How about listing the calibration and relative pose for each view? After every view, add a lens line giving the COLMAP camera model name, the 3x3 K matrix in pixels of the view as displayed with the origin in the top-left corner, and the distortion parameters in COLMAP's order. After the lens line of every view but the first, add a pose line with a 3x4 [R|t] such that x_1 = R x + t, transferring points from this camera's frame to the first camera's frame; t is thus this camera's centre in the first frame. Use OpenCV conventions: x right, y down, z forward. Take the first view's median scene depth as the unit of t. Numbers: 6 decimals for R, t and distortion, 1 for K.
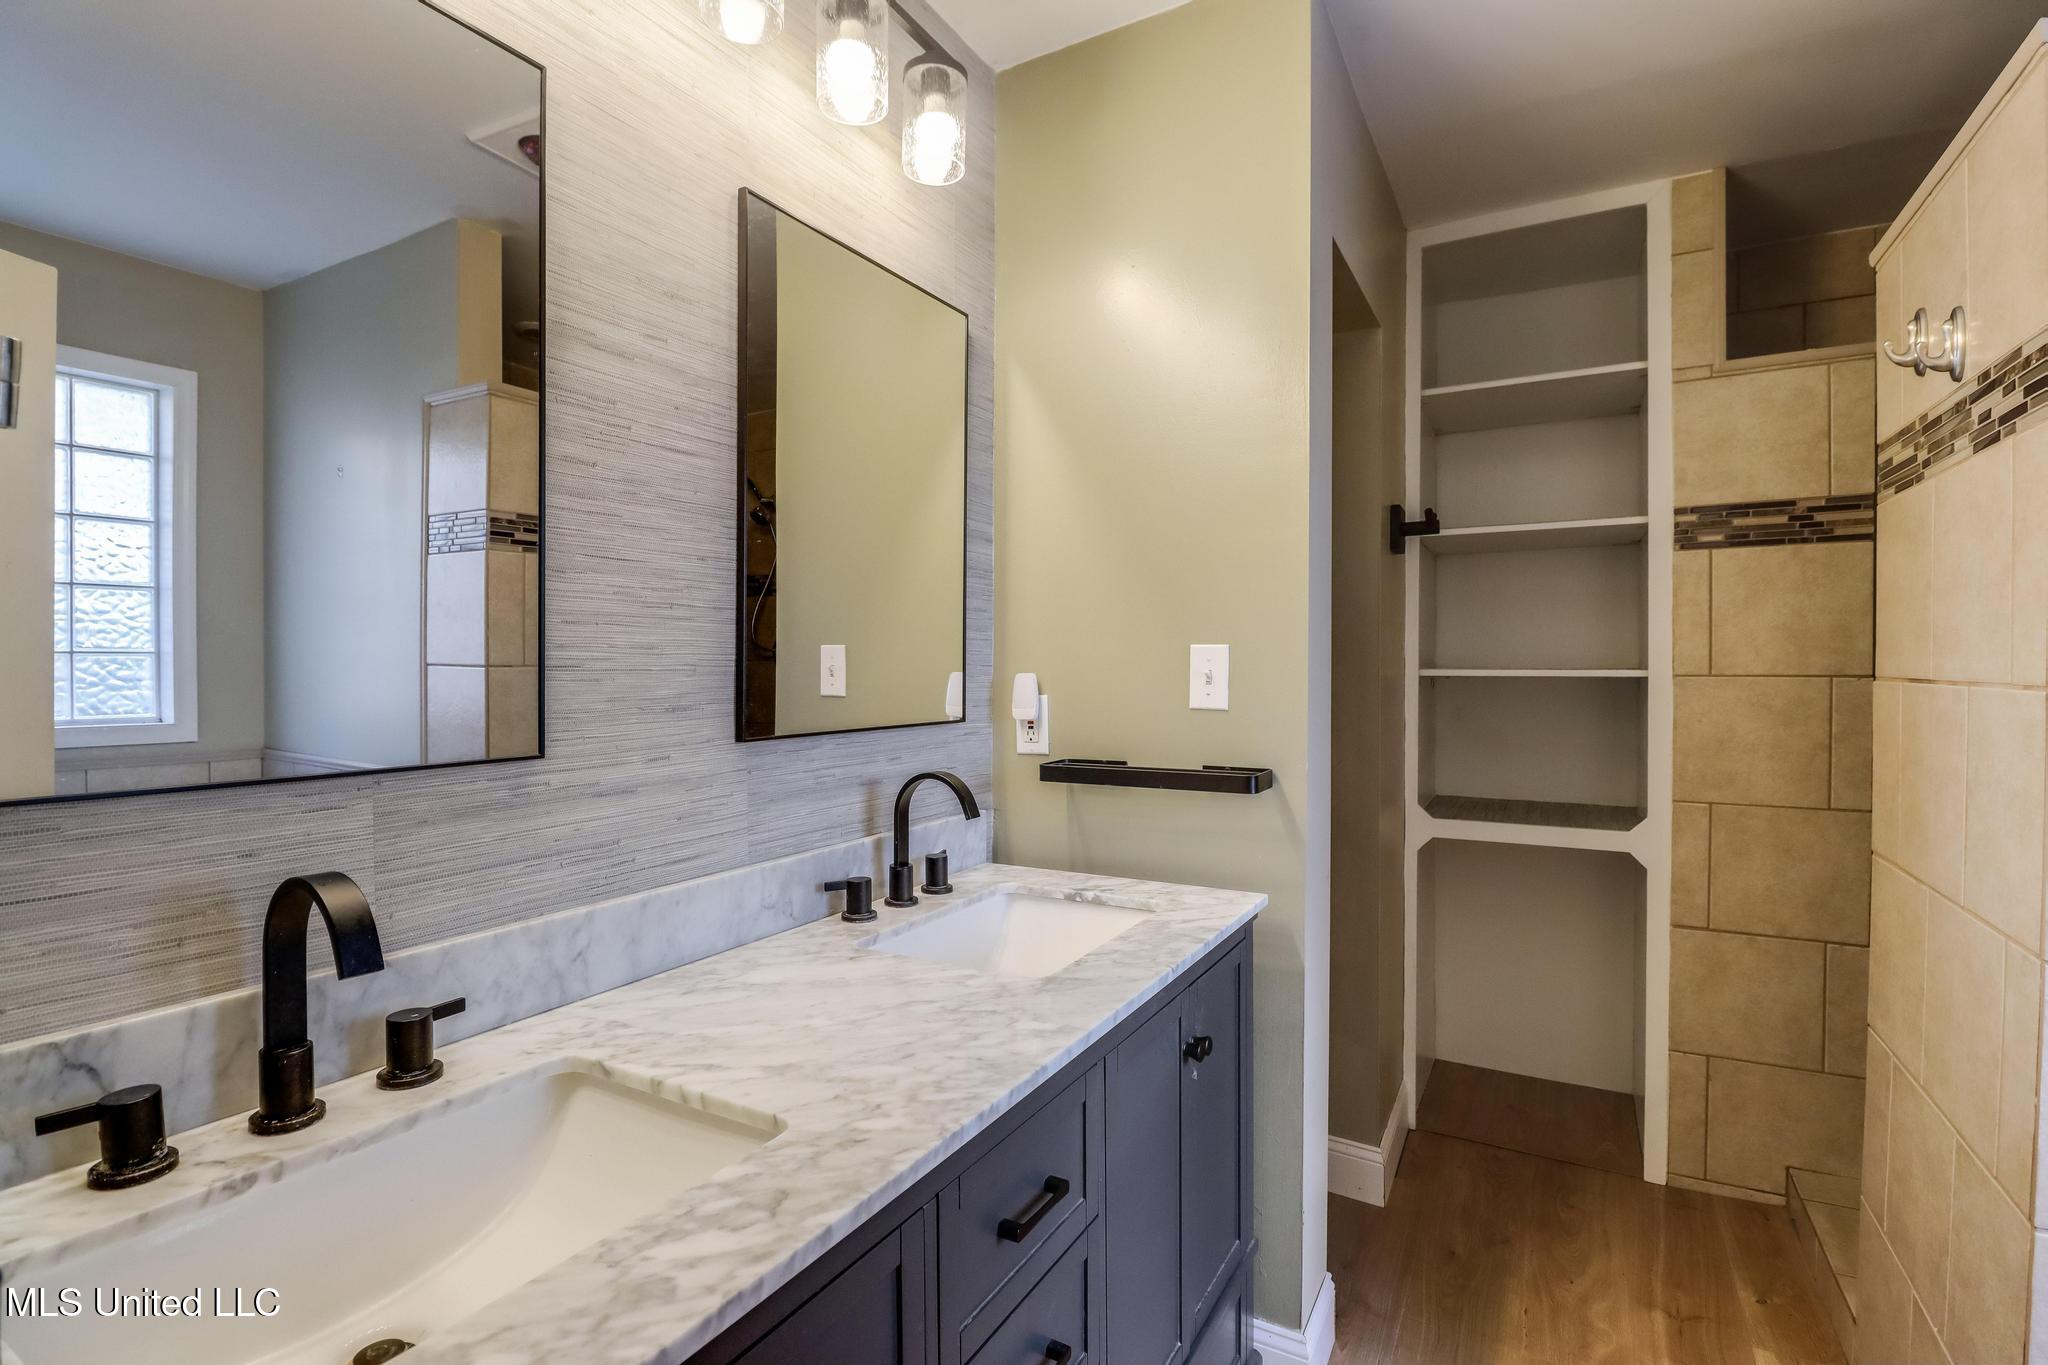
lens RADIAL K [[984.8, 0, 1025.1], [0, 984.8, 676.3], [0, 0, 1]] dist [-0.002082, 0.000211]
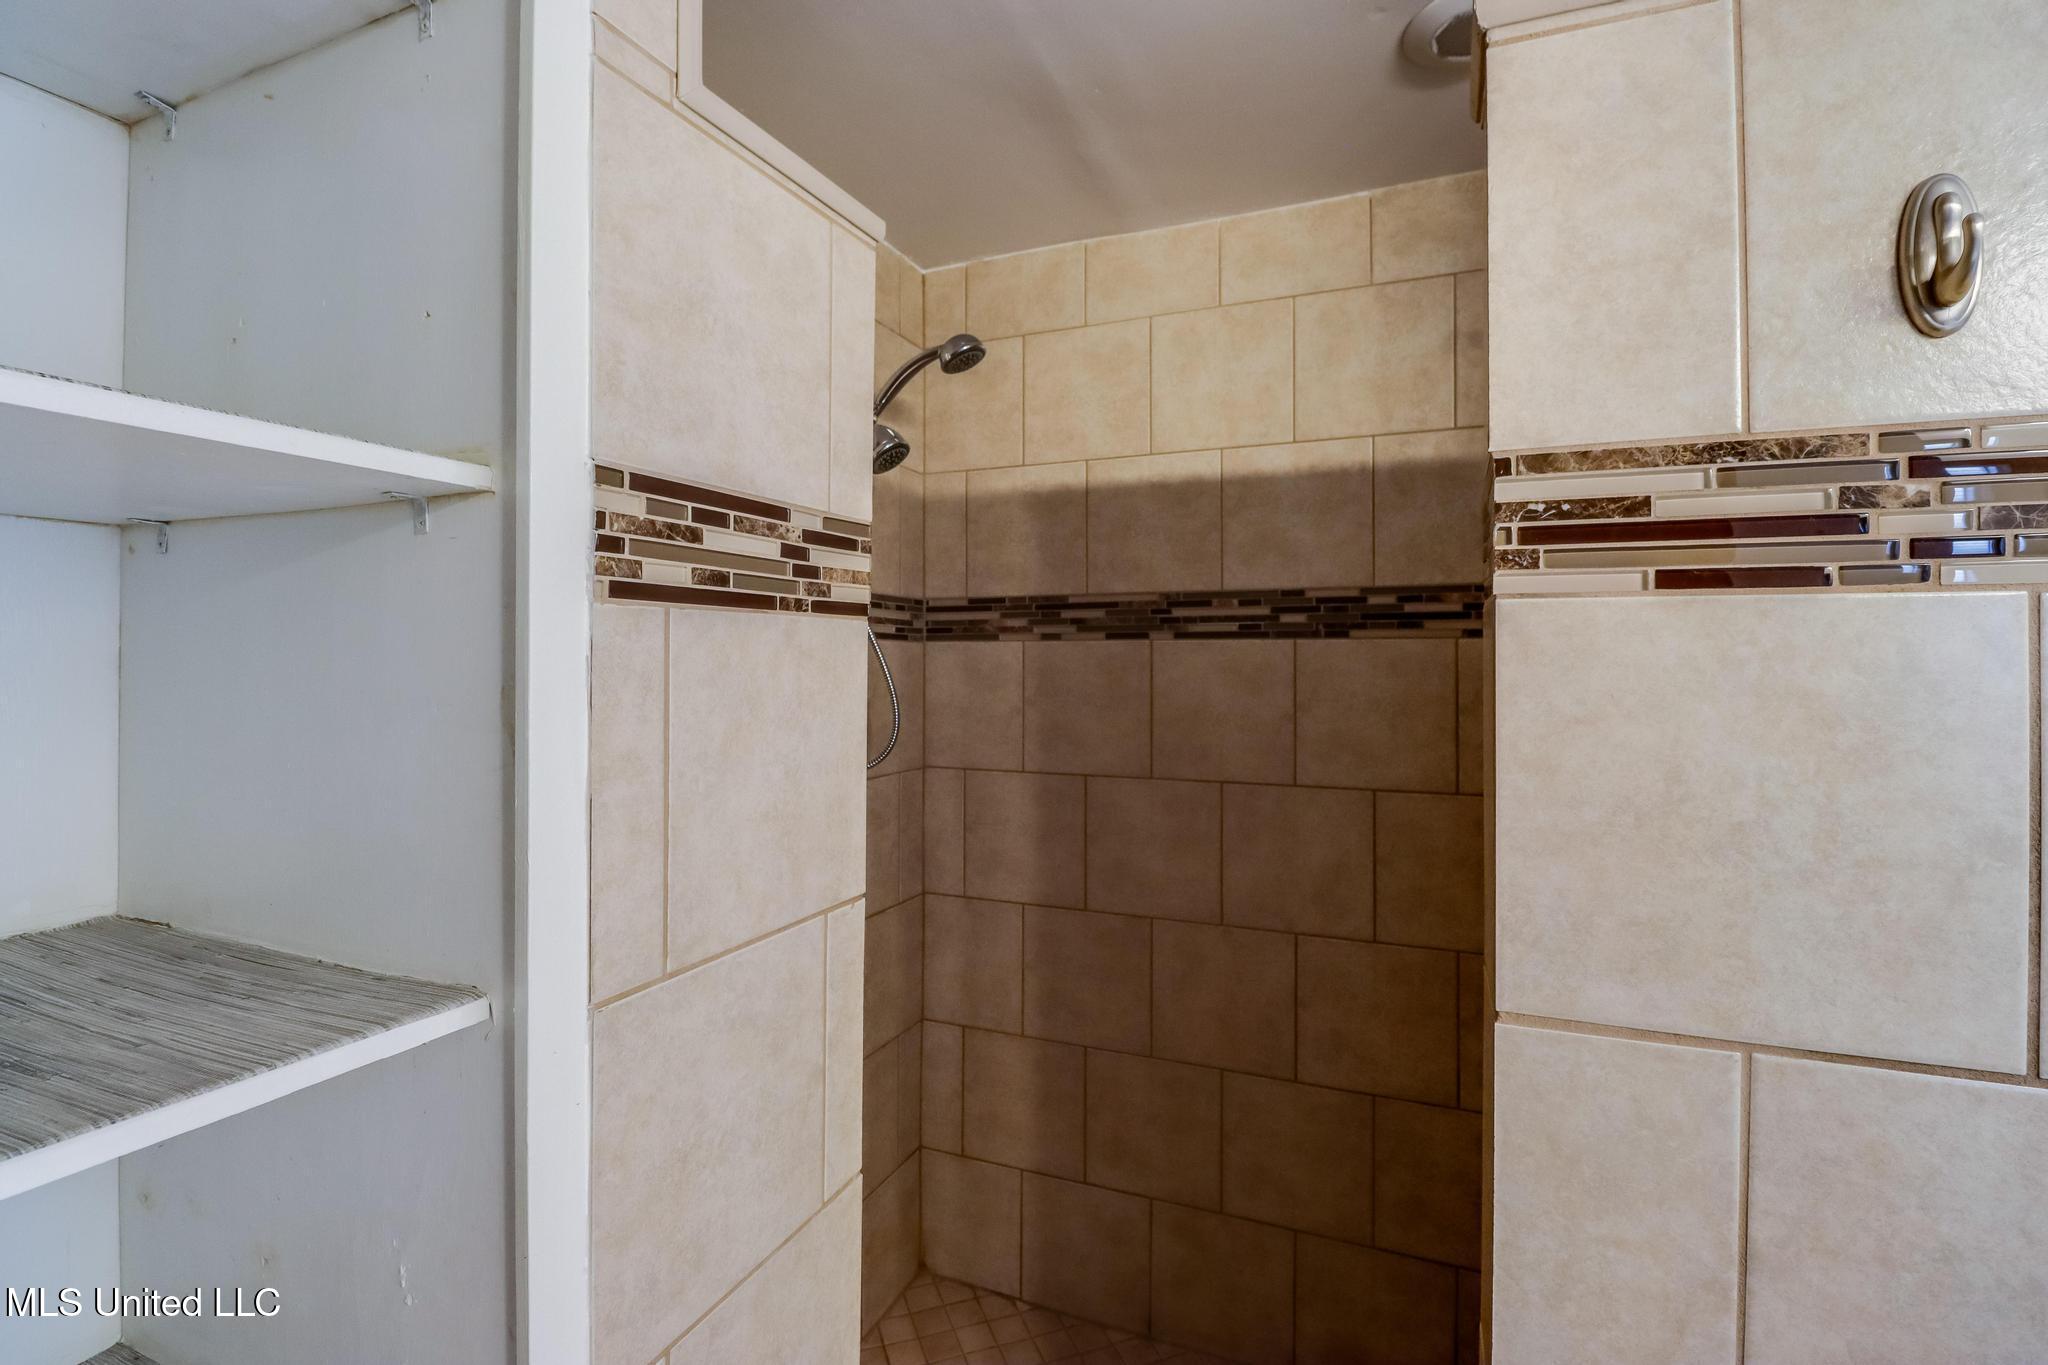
lens RADIAL K [[984.8, 0, 1020.3], [0, 984.8, 655.9], [0, 0, 1]] dist [-0.002082, 0.000211]
pose [[-0.091999, 0.008222, 0.995725, 0.345234], [0.005822, 0.999953, -0.007719, -0.108415], [-0.995742, 0.005087, -0.092043, 0.908941]]
